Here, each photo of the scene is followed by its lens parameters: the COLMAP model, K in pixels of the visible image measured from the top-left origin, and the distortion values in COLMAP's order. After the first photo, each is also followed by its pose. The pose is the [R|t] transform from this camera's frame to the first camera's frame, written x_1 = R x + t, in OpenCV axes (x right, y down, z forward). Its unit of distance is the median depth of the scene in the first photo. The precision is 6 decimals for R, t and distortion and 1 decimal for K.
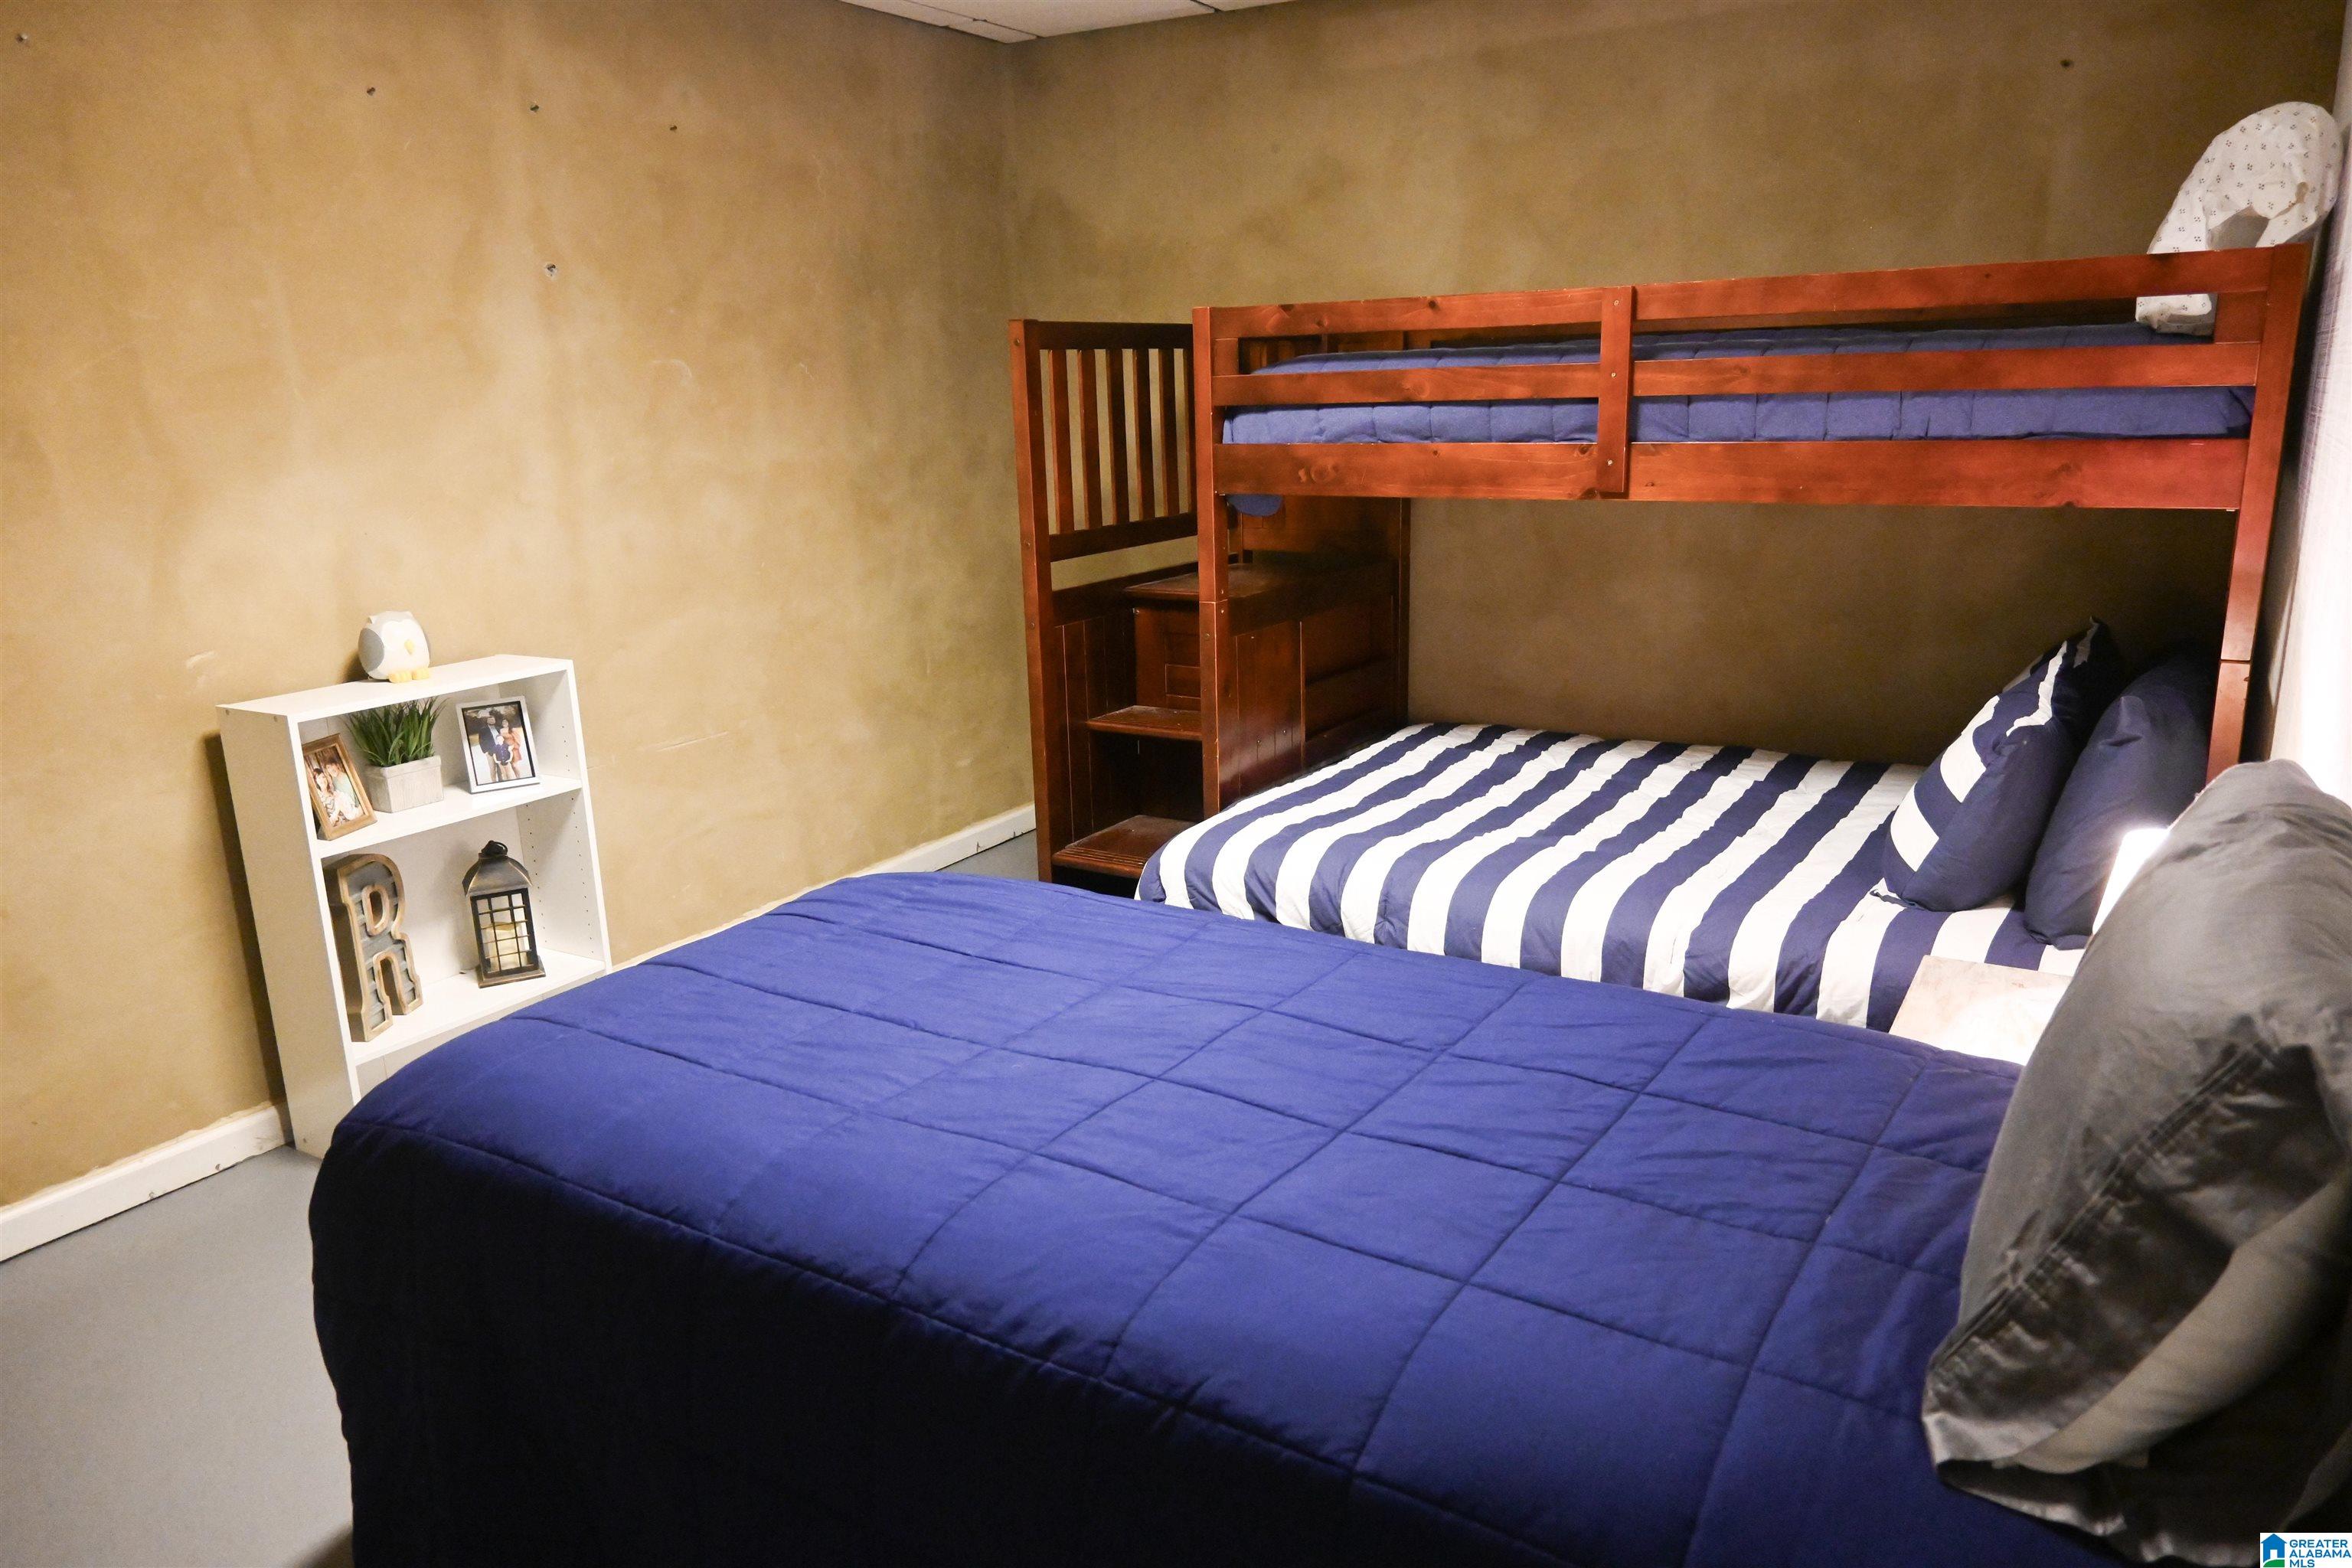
lens RADIAL K [[1593.4, 0, 1173.1], [0, 1593.4, 784.8], [0, 0, 1]] dist [0.000261, -0.005557]
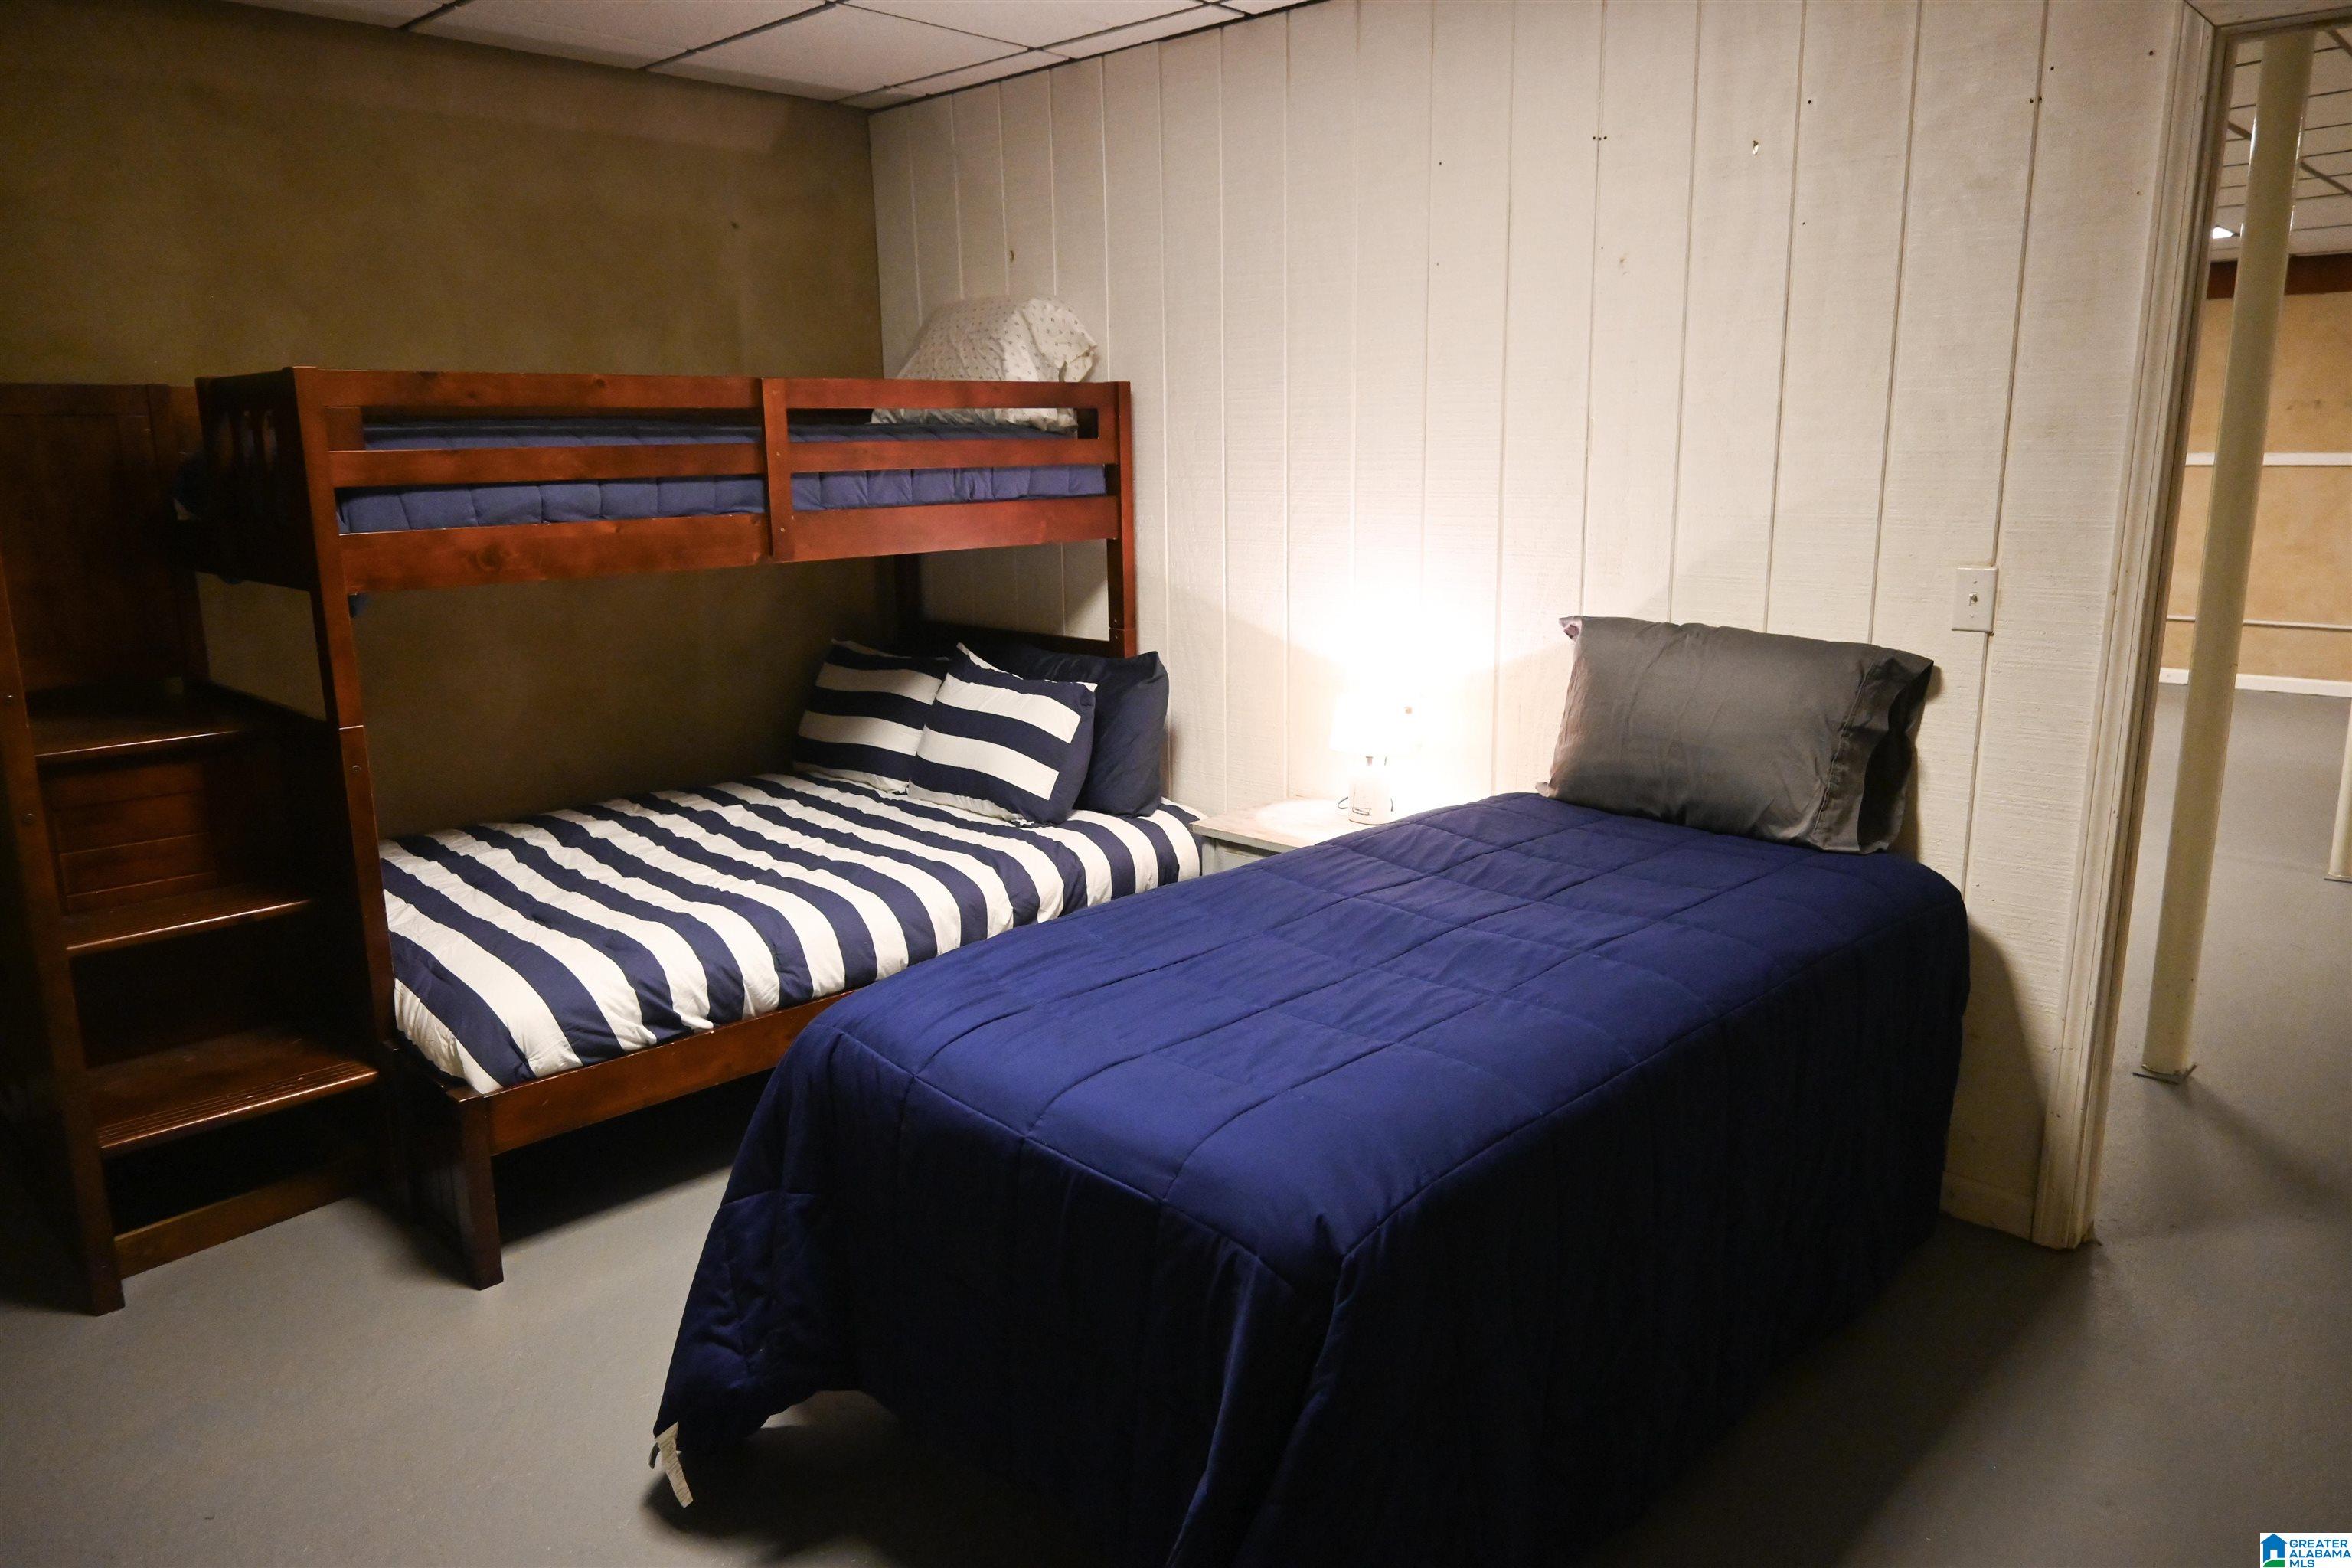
lens RADIAL K [[1593.4, 0, 1173.1], [0, 1593.4, 784.8], [0, 0, 1]] dist [0.000261, -0.005557]
pose [[0.213022, -0.184342, 0.959500, -0.879900], [0.245219, 0.960694, 0.130130, -0.116946], [-0.945774, 0.207567, 0.249853, 0.533857]]
